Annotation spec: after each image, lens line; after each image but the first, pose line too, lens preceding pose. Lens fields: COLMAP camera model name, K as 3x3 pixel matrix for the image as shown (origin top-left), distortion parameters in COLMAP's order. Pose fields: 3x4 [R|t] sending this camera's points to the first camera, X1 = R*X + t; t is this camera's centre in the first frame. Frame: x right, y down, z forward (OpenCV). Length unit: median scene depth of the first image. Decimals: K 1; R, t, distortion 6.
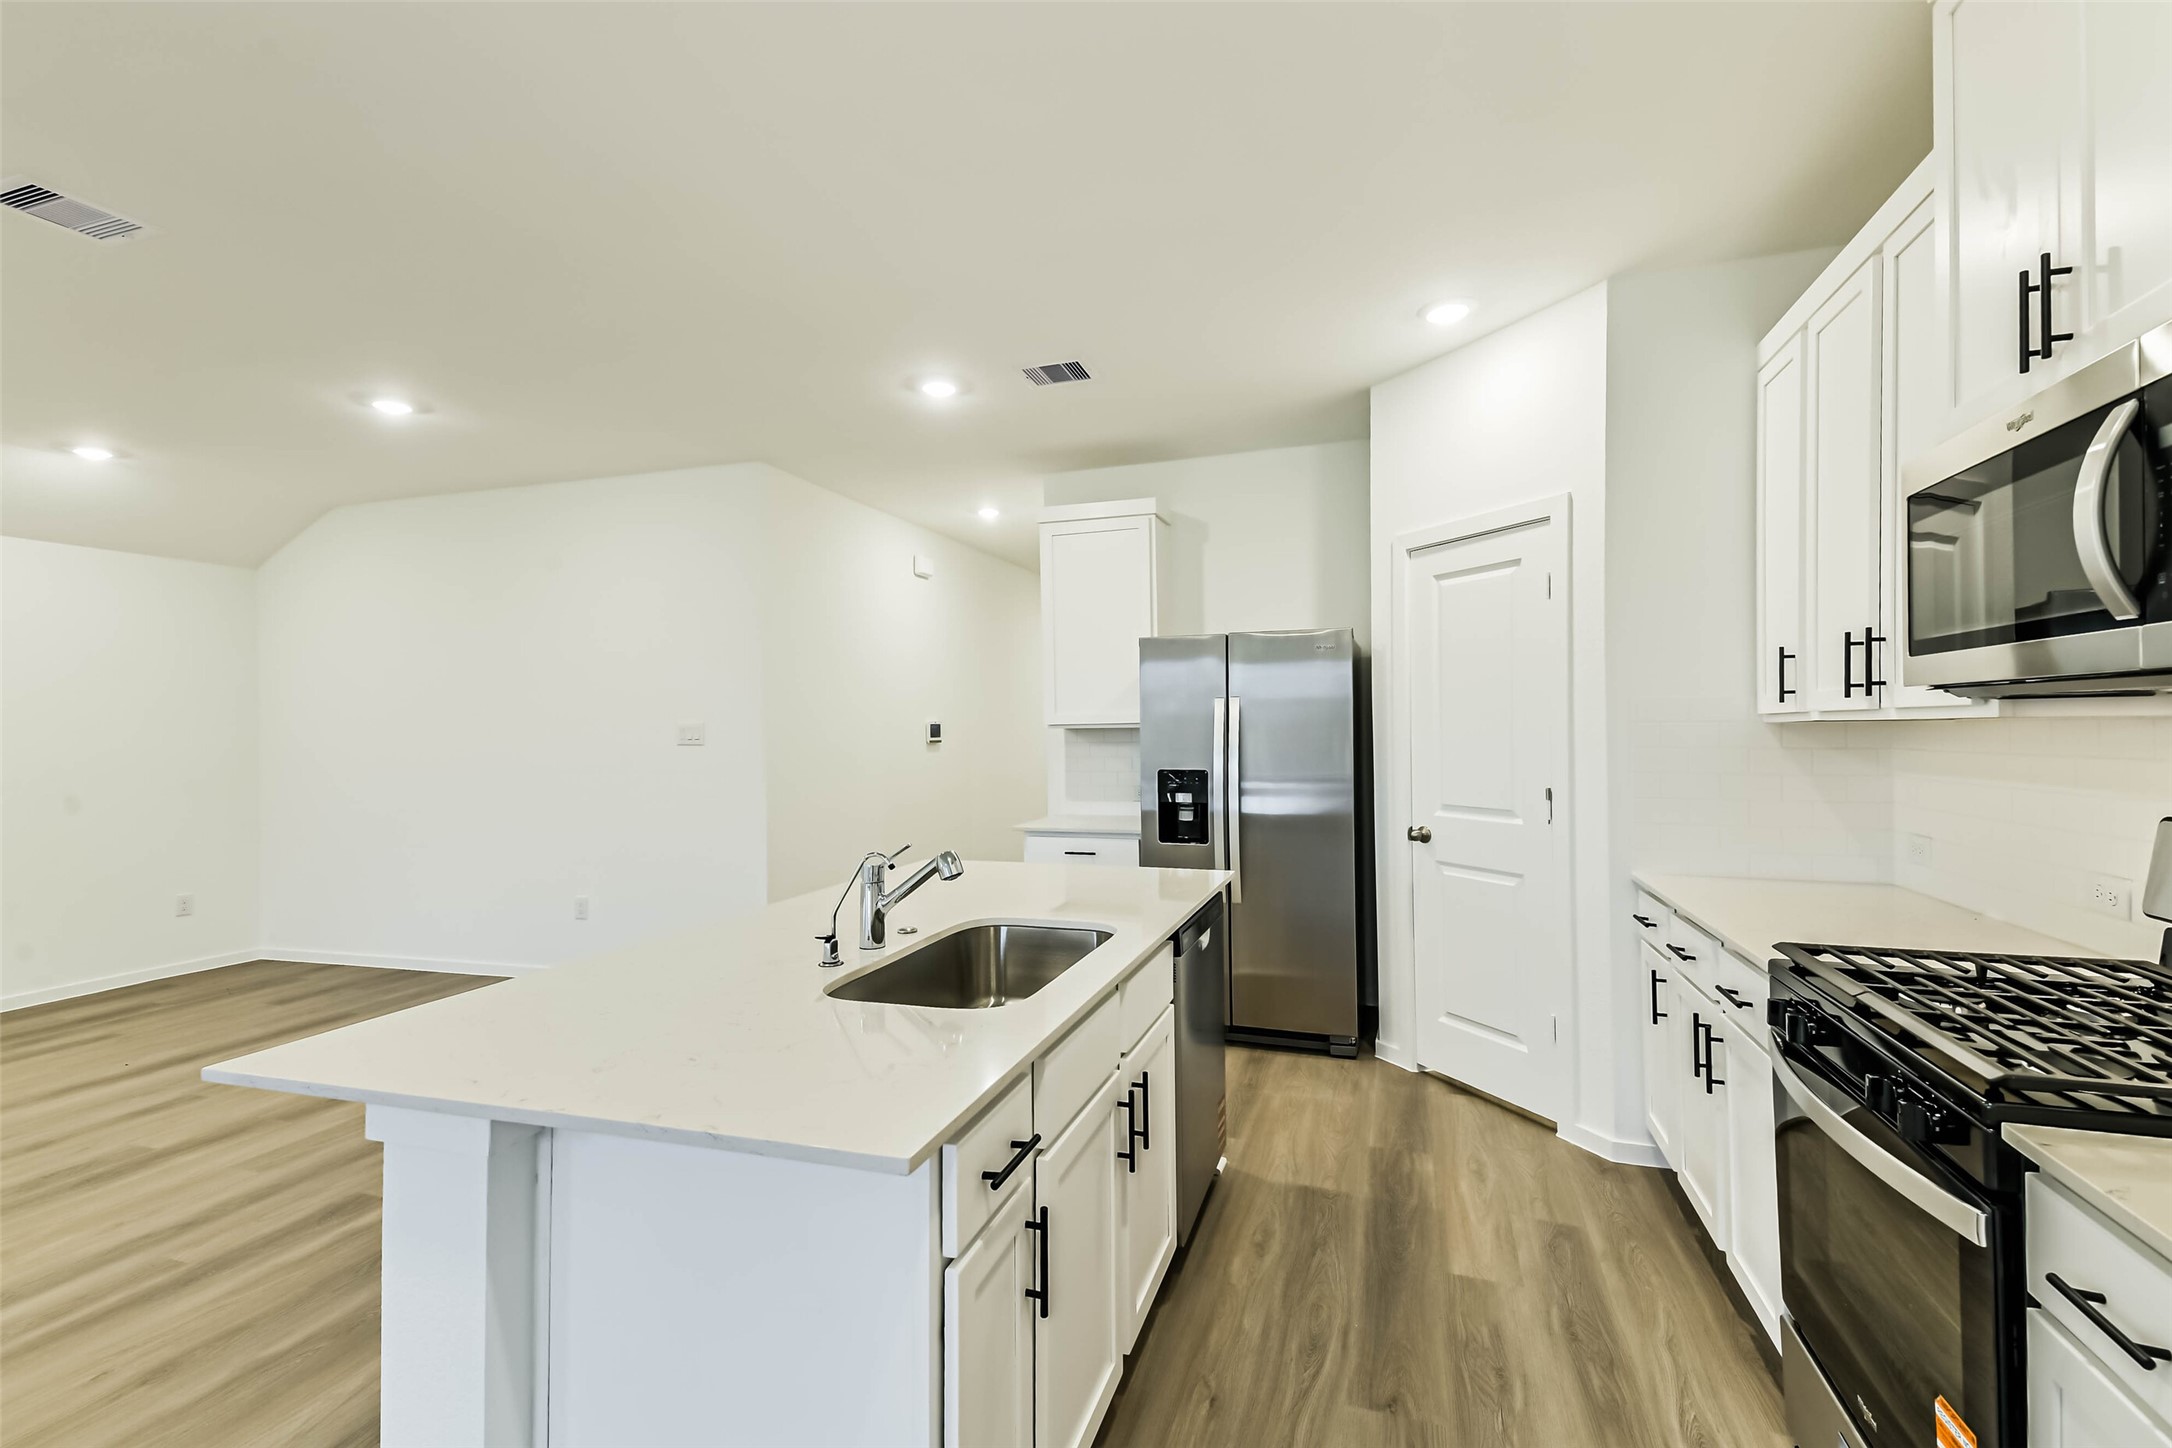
lens RADIAL K [[947.2, 0, 1086.6], [0, 947.2, 731.6], [0, 0, 1]] dist [0.089827, -0.036469]
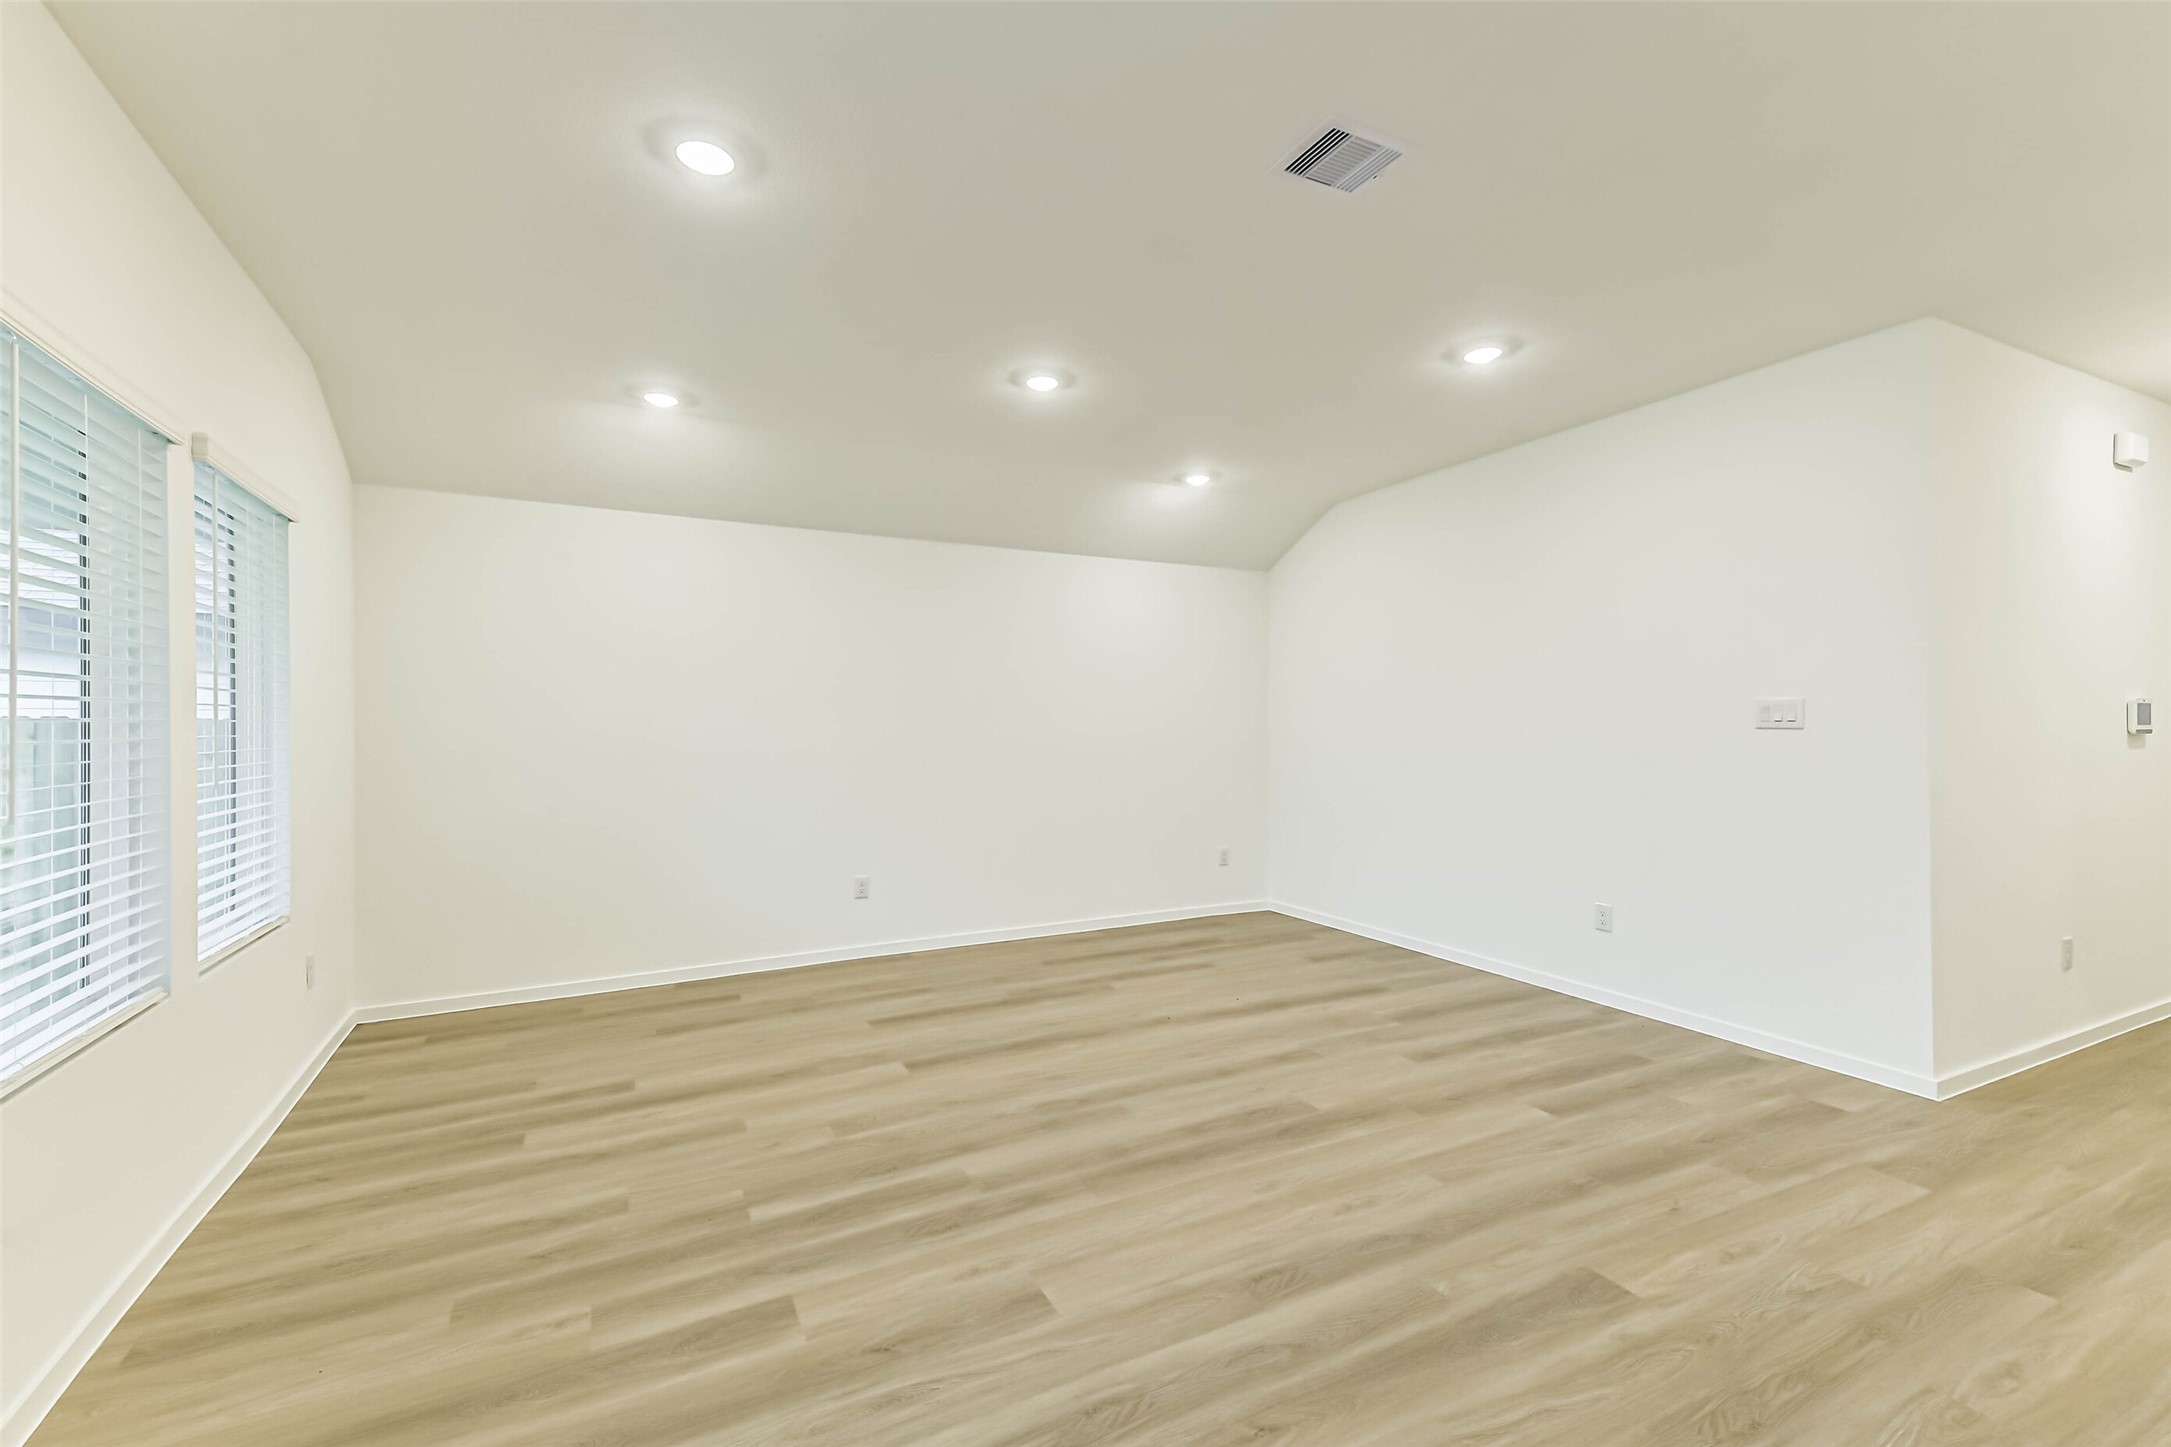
lens RADIAL K [[927.0, 0, 1090.2], [0, 927.0, 729.0], [0, 0, 1]] dist [0.087770, -0.040333]
pose [[0.720355, 0.013809, -0.693468, -0.358839], [-0.008500, 0.999902, 0.011082, 0.013187], [0.693553, -0.002089, 0.720402, 0.111762]]
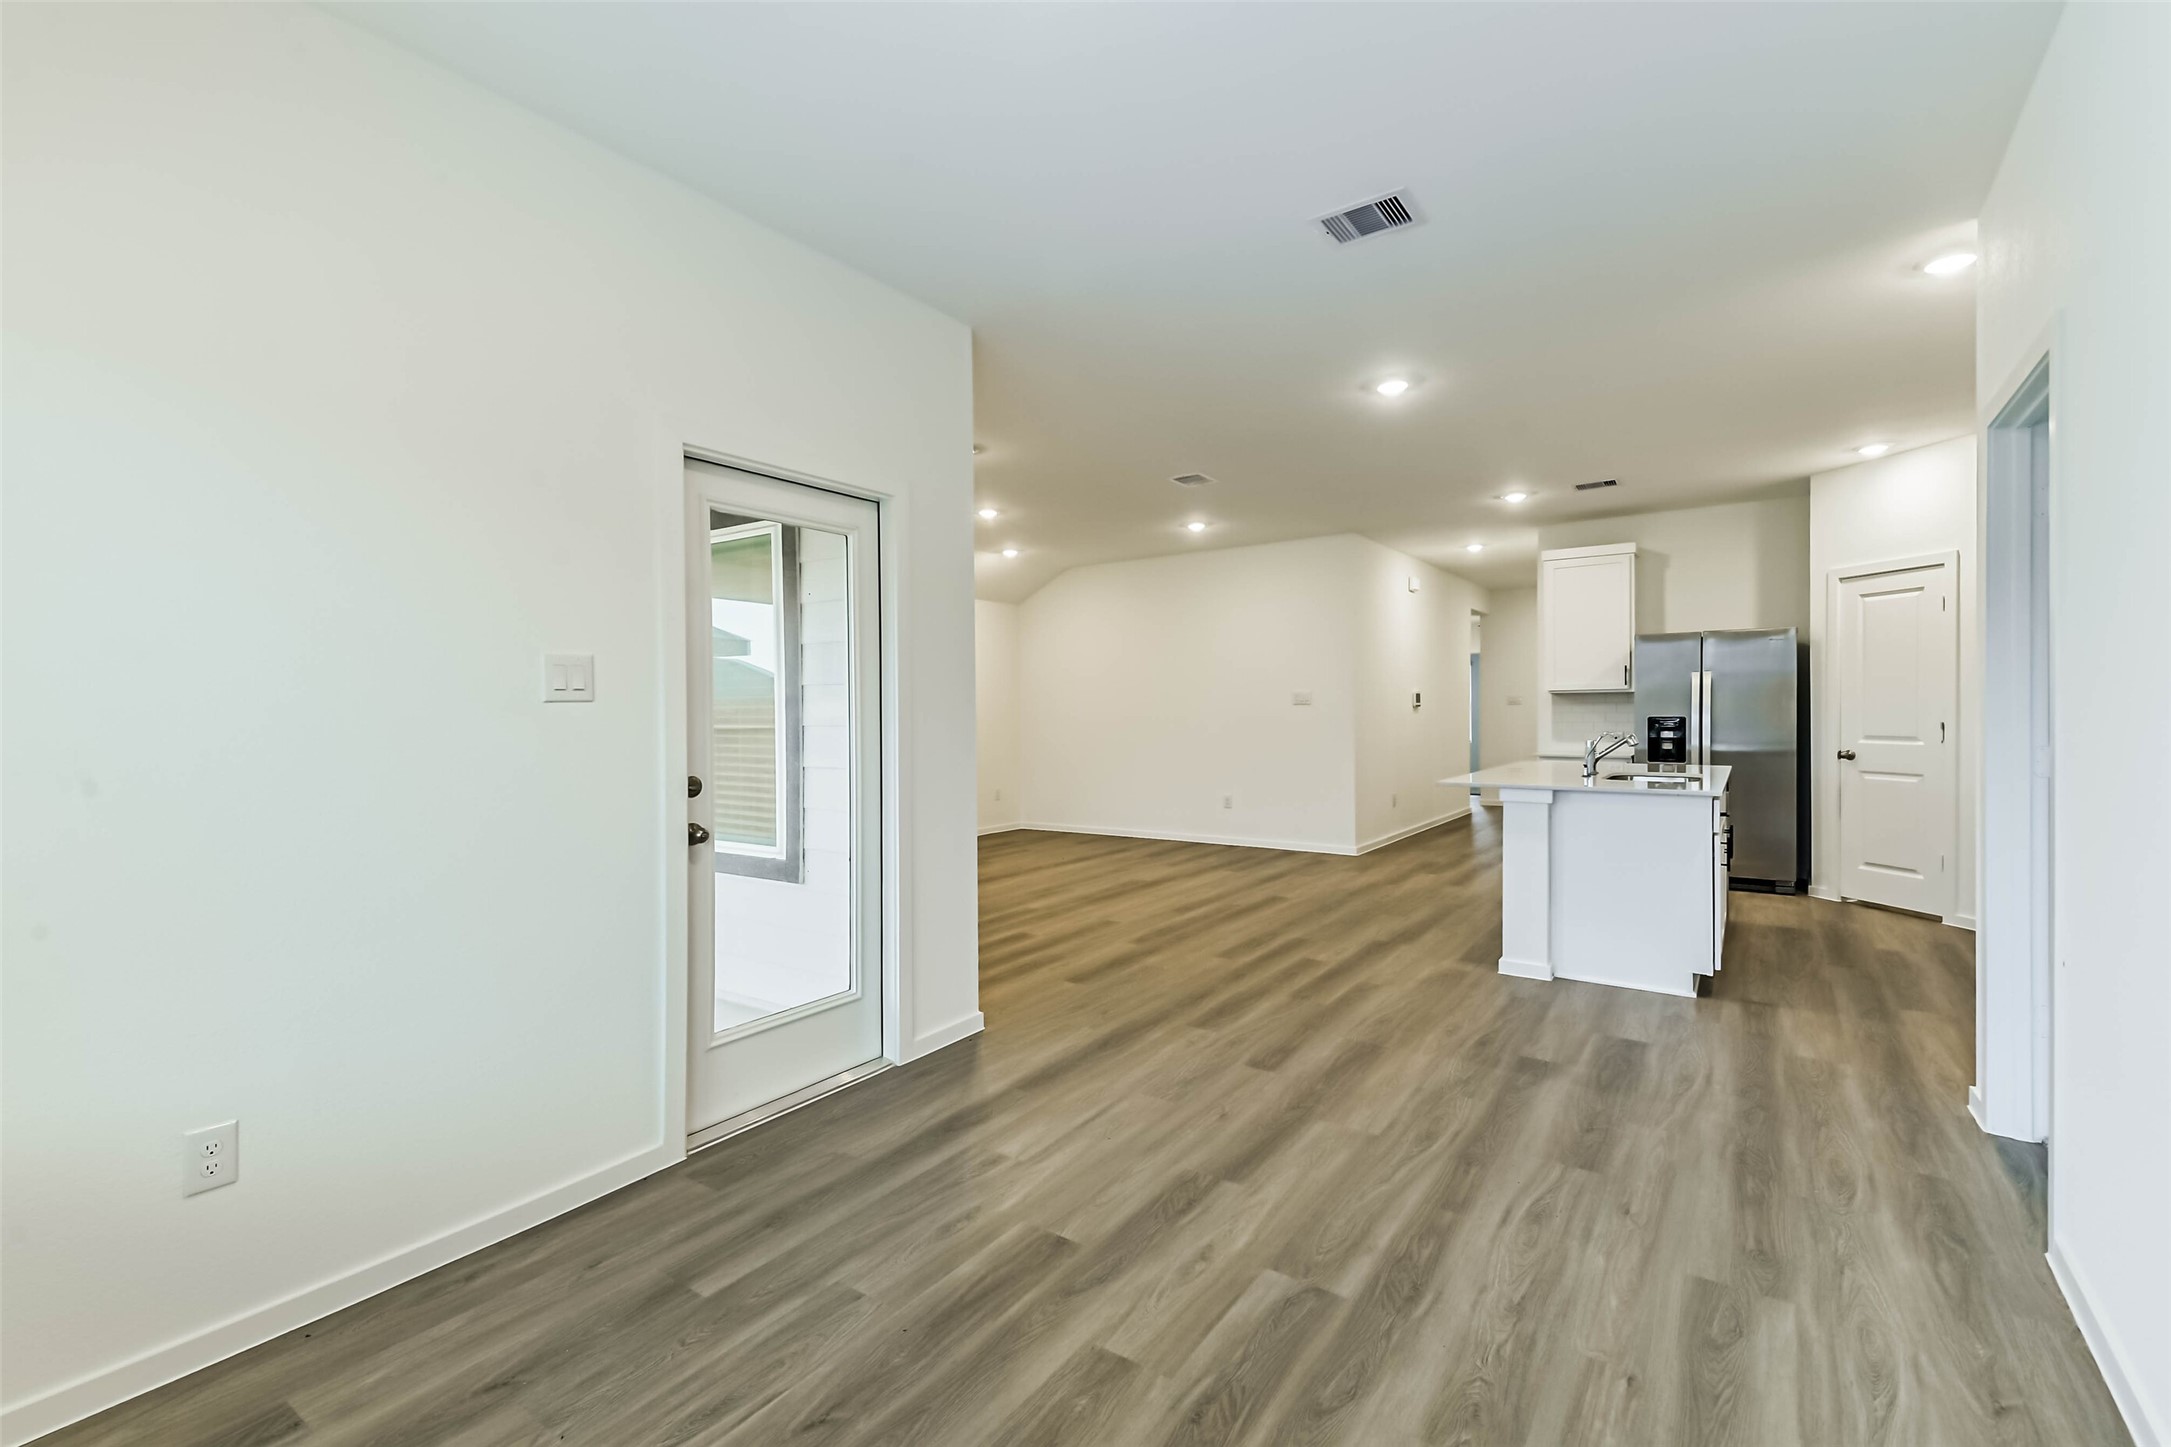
lens RADIAL K [[940.1, 0, 1091.3], [0, 940.1, 724.1], [0, 0, 1]] dist [0.071183, -0.042762]
pose [[0.961471, 0.006772, -0.274823, -0.401139], [-0.003435, 0.999914, 0.012621, 0.036817], [0.274885, -0.011190, 0.961412, -0.854394]]
